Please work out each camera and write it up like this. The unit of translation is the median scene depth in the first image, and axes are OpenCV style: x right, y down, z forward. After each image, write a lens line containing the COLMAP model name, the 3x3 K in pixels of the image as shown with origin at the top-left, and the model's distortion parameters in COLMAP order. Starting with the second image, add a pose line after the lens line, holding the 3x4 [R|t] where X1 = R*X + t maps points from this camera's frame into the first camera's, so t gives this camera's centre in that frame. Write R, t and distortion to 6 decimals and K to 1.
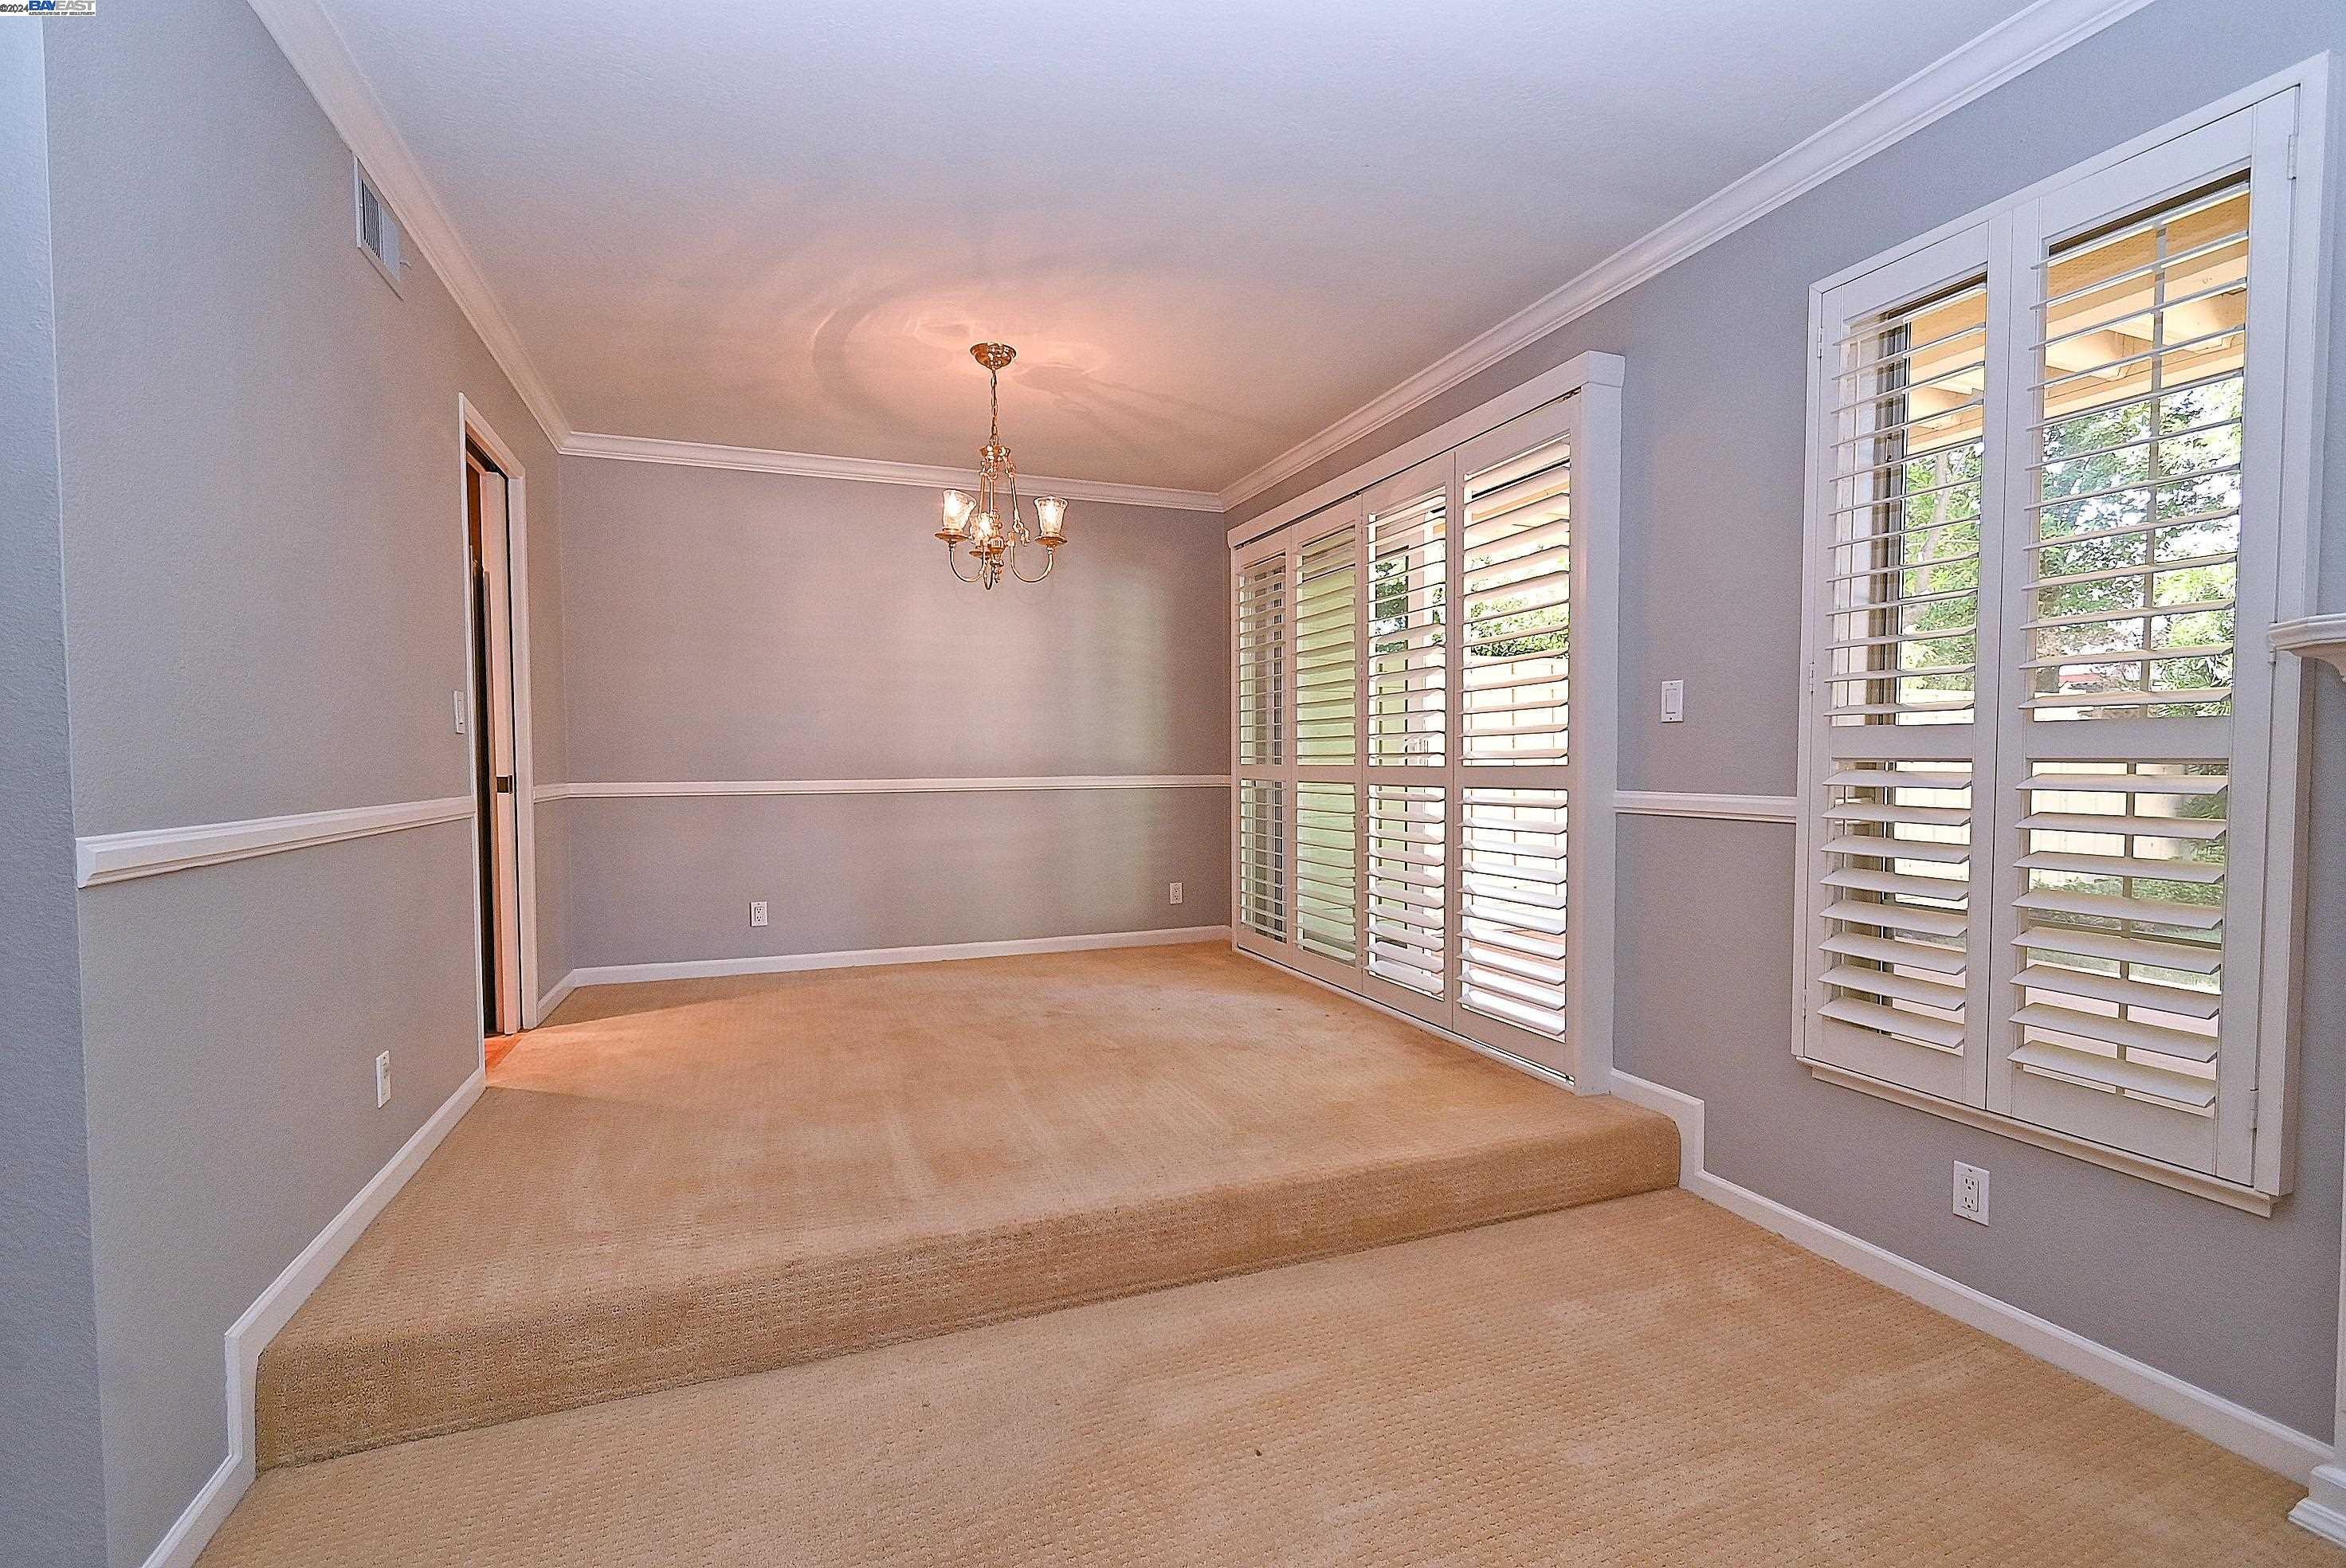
lens RADIAL K [[1040.8, 0, 1173.0], [0, 1040.8, 800.5], [0, 0, 1]] dist [0.000753, -0.000063]
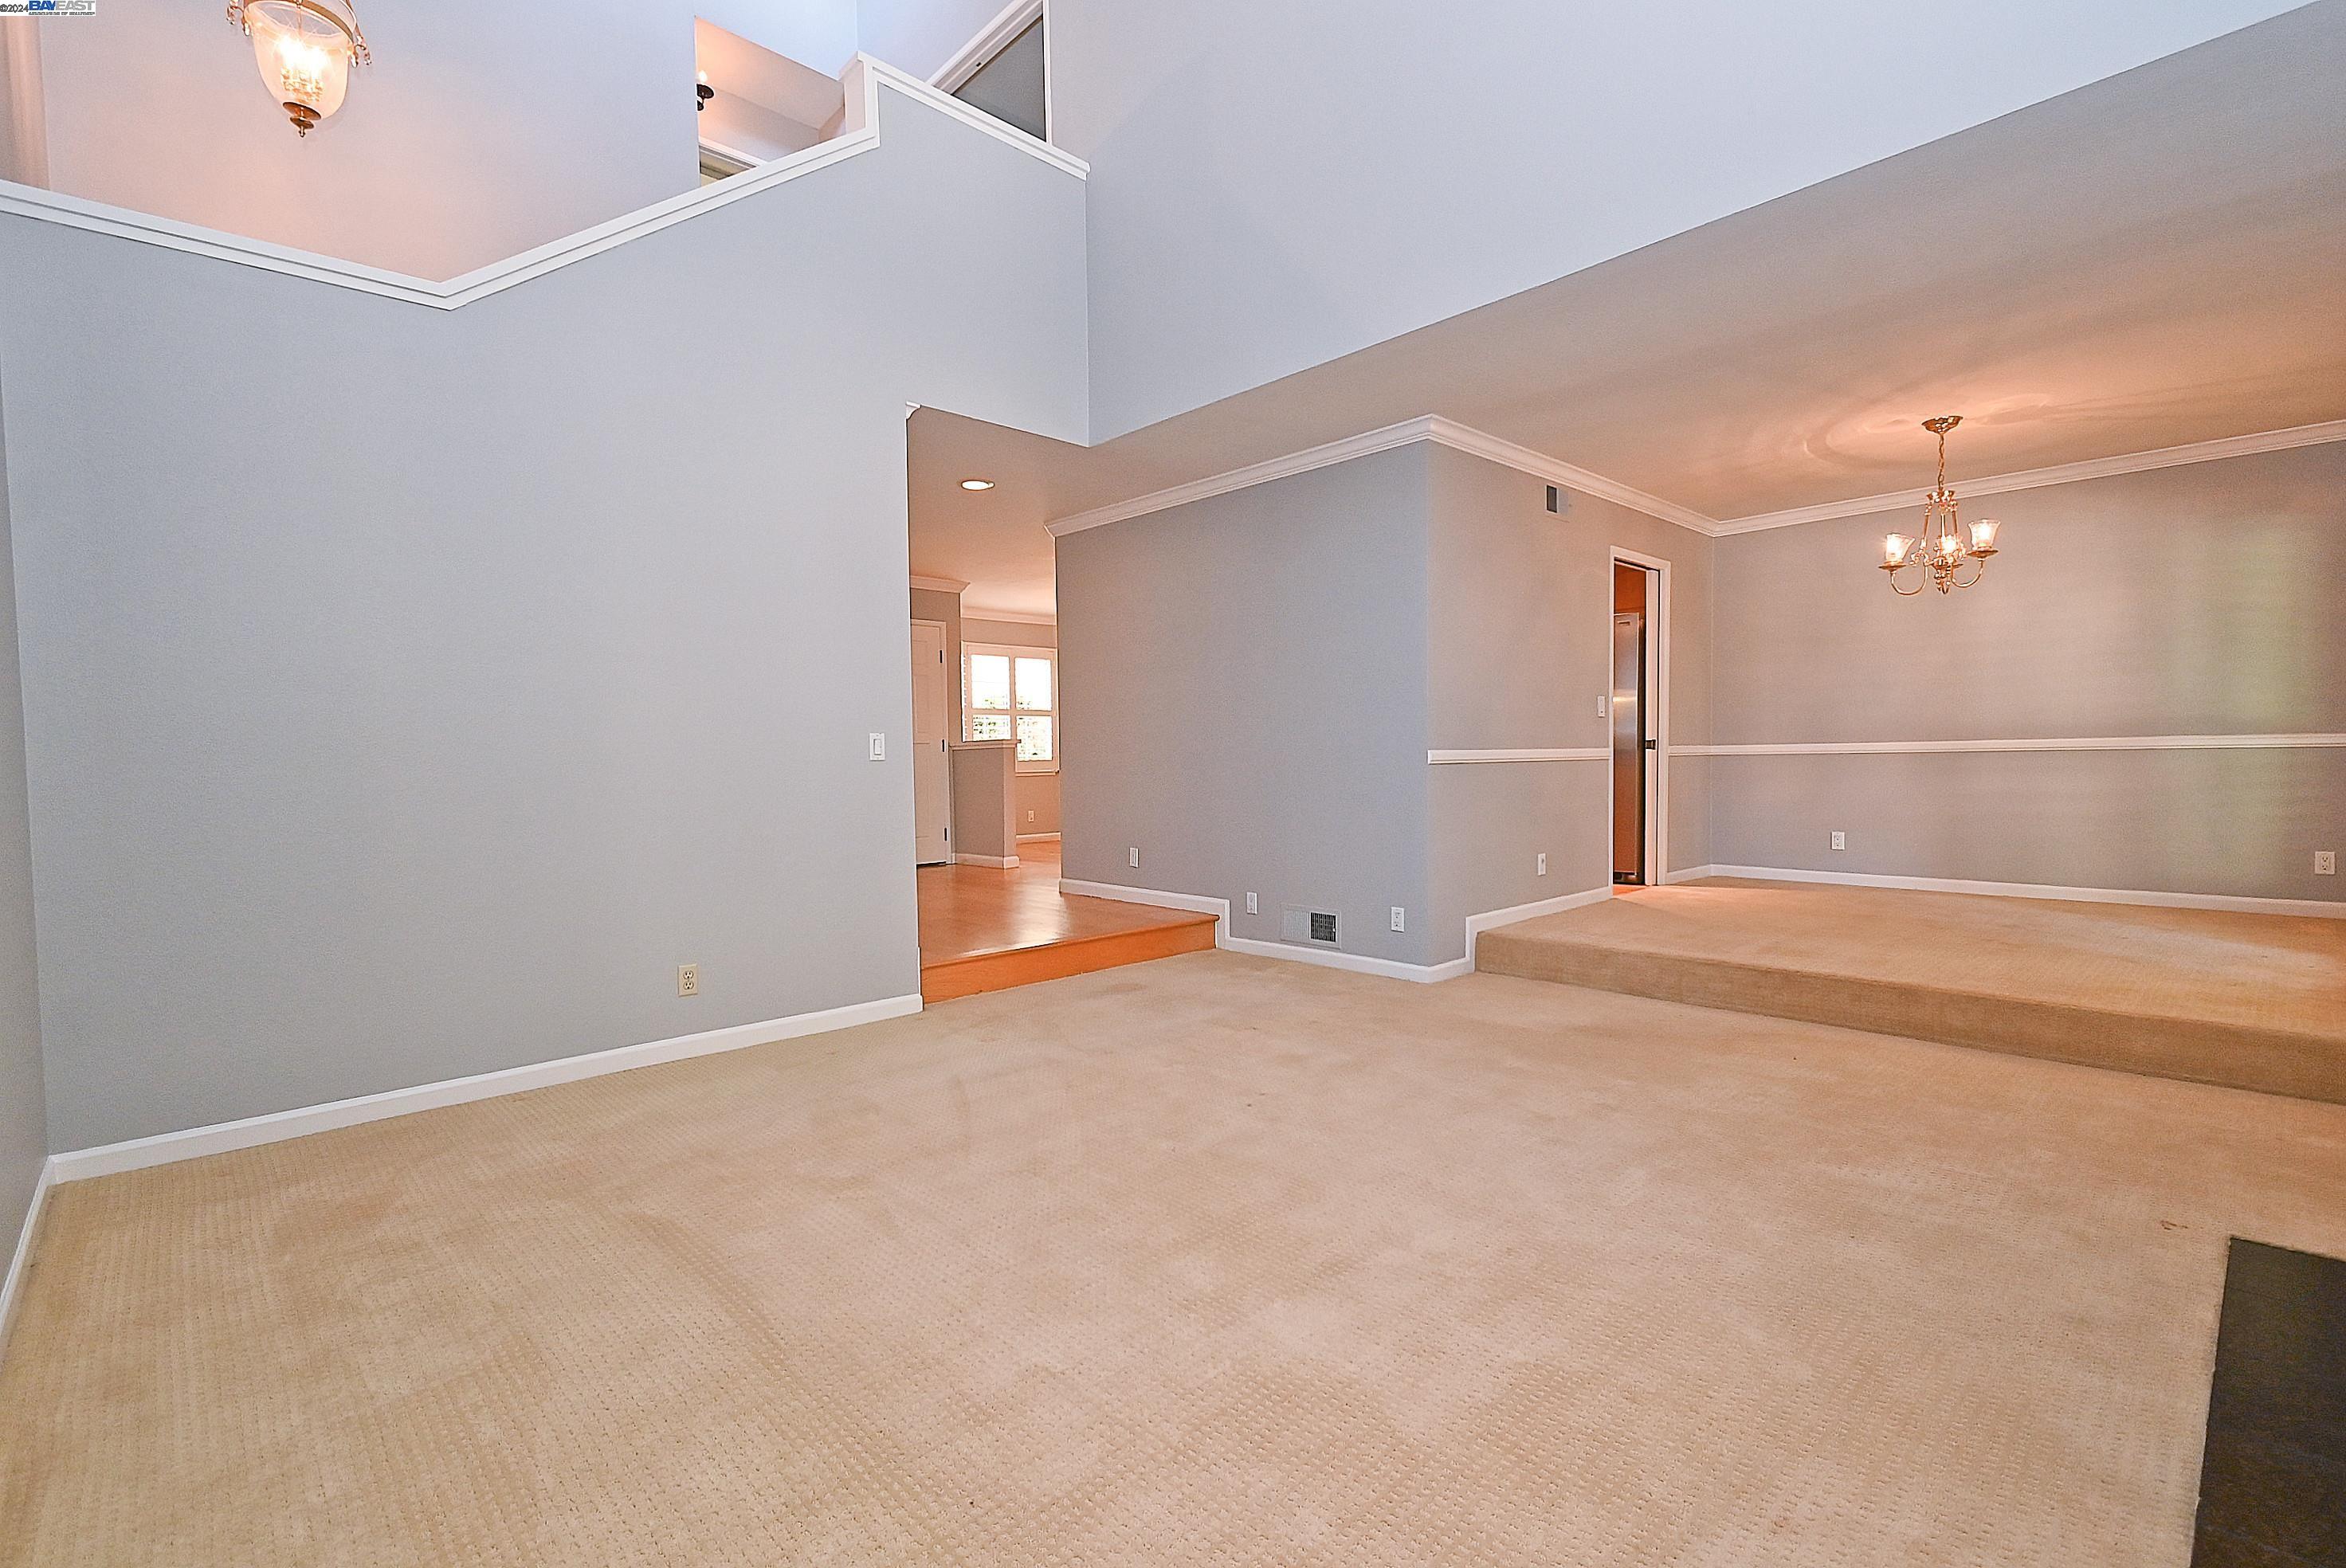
lens RADIAL K [[1044.0, 0, 1174.4], [0, 1044.0, 800.9], [0, 0, 1]] dist [0.005146, -0.001033]
pose [[0.375372, 0.038751, -0.926064, 0.742812], [-0.022000, 0.999217, 0.032895, 0.041988], [0.926613, 0.008026, 0.375931, -0.441693]]
